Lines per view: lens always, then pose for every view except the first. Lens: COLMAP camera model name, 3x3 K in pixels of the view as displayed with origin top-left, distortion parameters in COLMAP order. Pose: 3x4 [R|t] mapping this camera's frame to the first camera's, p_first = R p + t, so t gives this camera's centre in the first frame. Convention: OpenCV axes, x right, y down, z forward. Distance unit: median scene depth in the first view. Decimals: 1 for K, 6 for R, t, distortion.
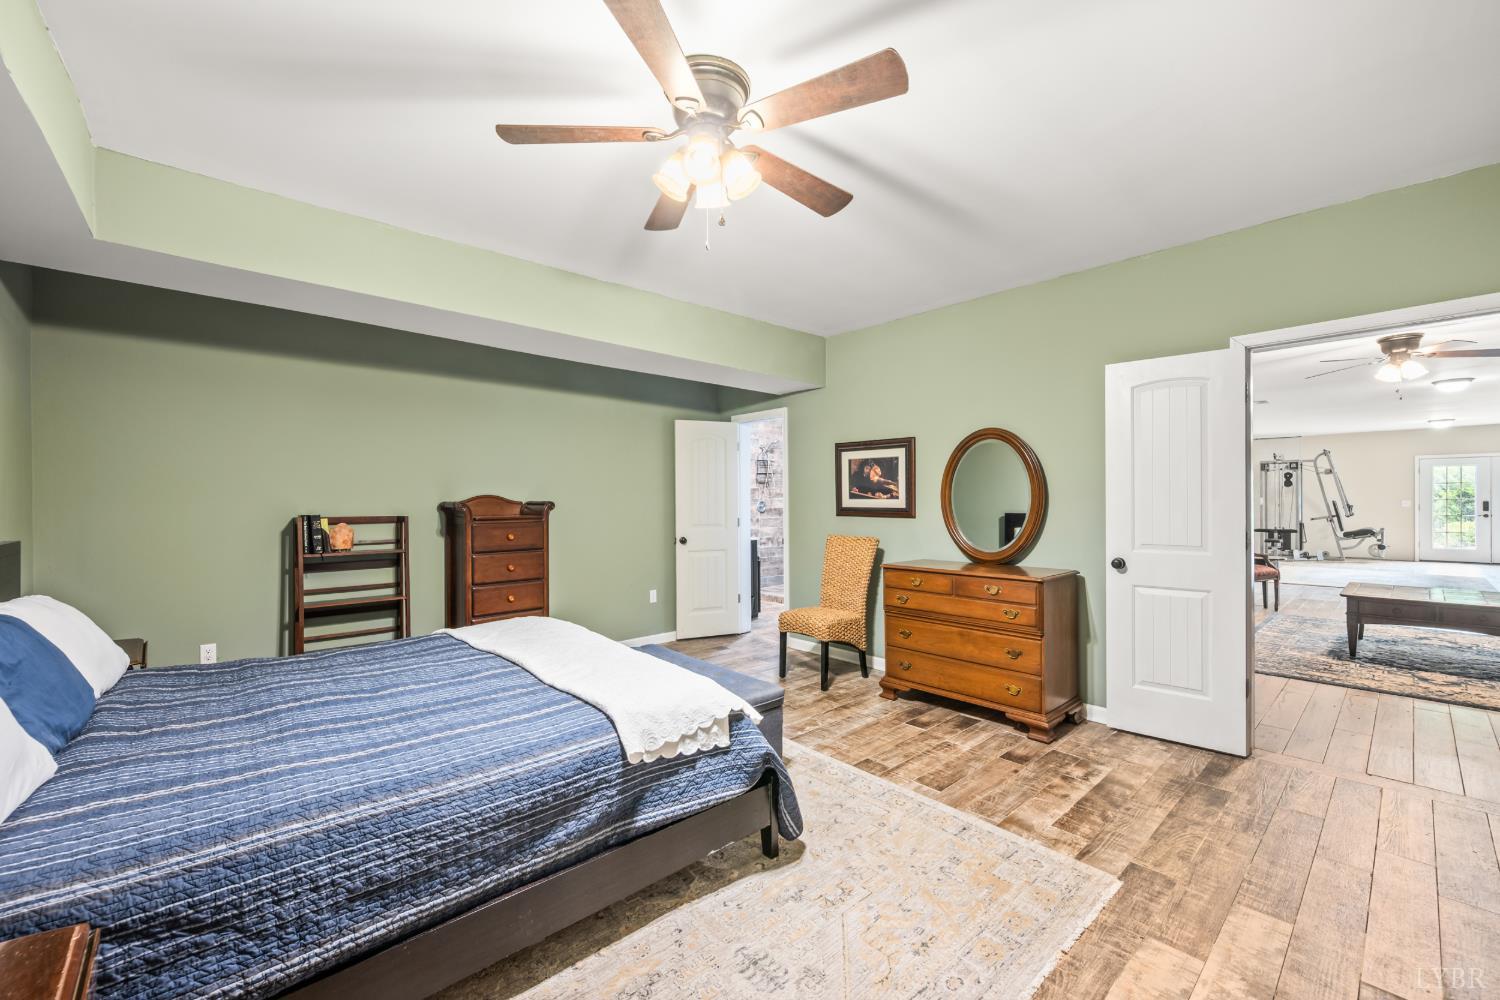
lens RADIAL K [[598.8, 0, 757.3], [0, 598.8, 505.0], [0, 0, 1]] dist [0.001518, -0.000130]
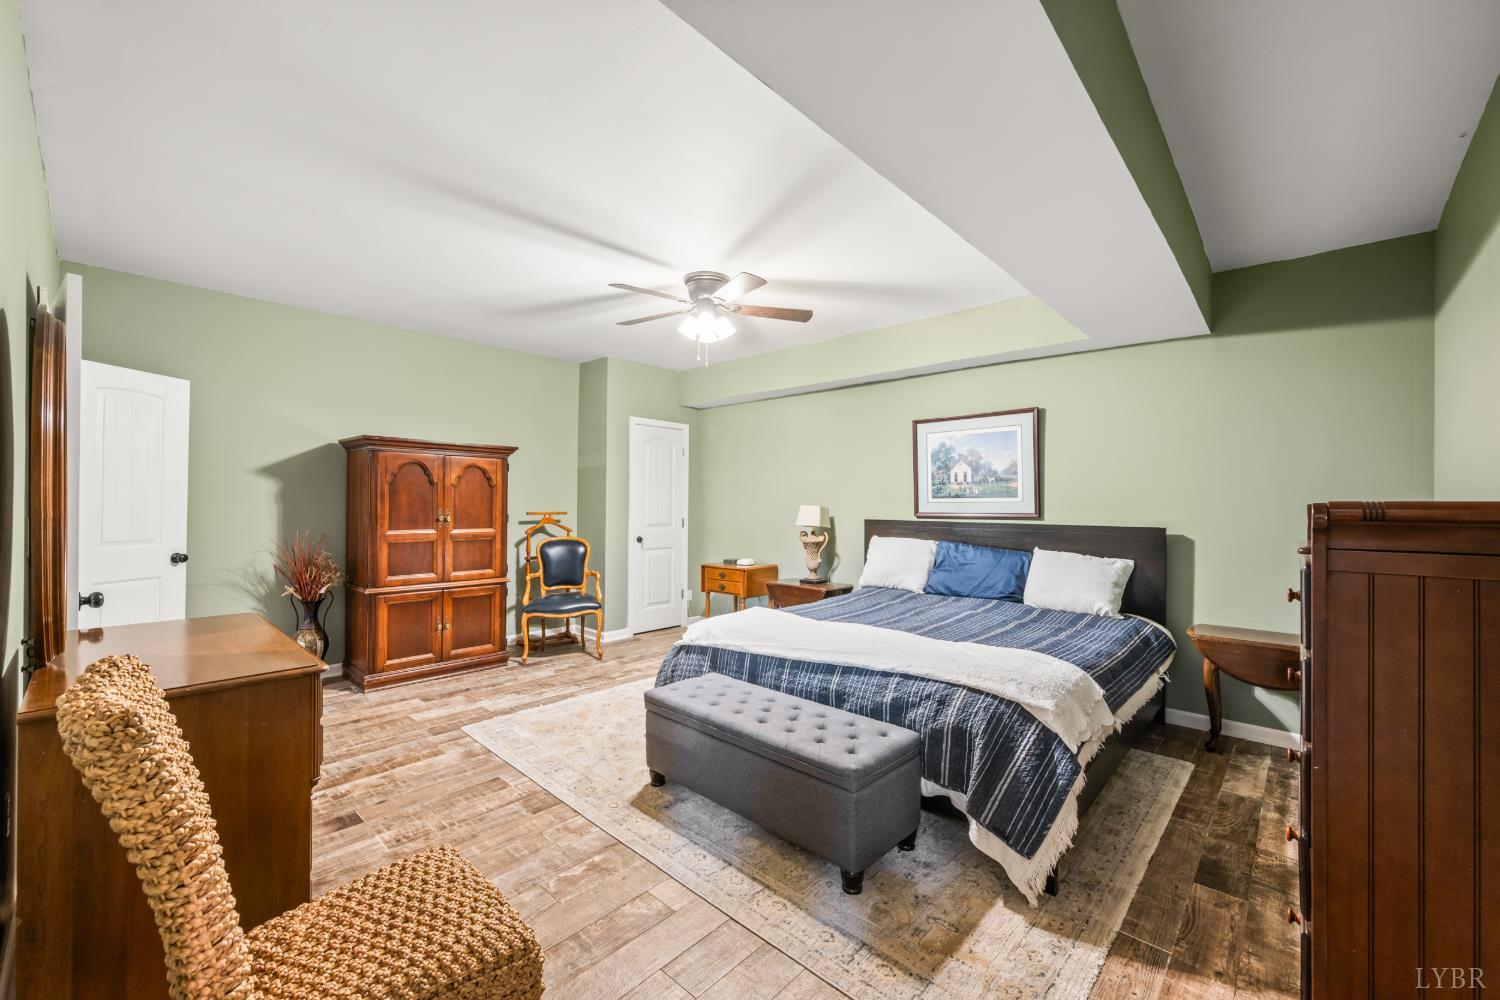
lens RADIAL K [[598.8, 0, 757.3], [0, 598.8, 505.0], [0, 0, 1]] dist [0.001518, -0.000130]
pose [[-0.995427, -0.001273, -0.095516, -0.047665], [-0.001605, 0.999993, 0.003394, -0.007035], [0.095511, 0.003532, -0.995422, 2.056619]]
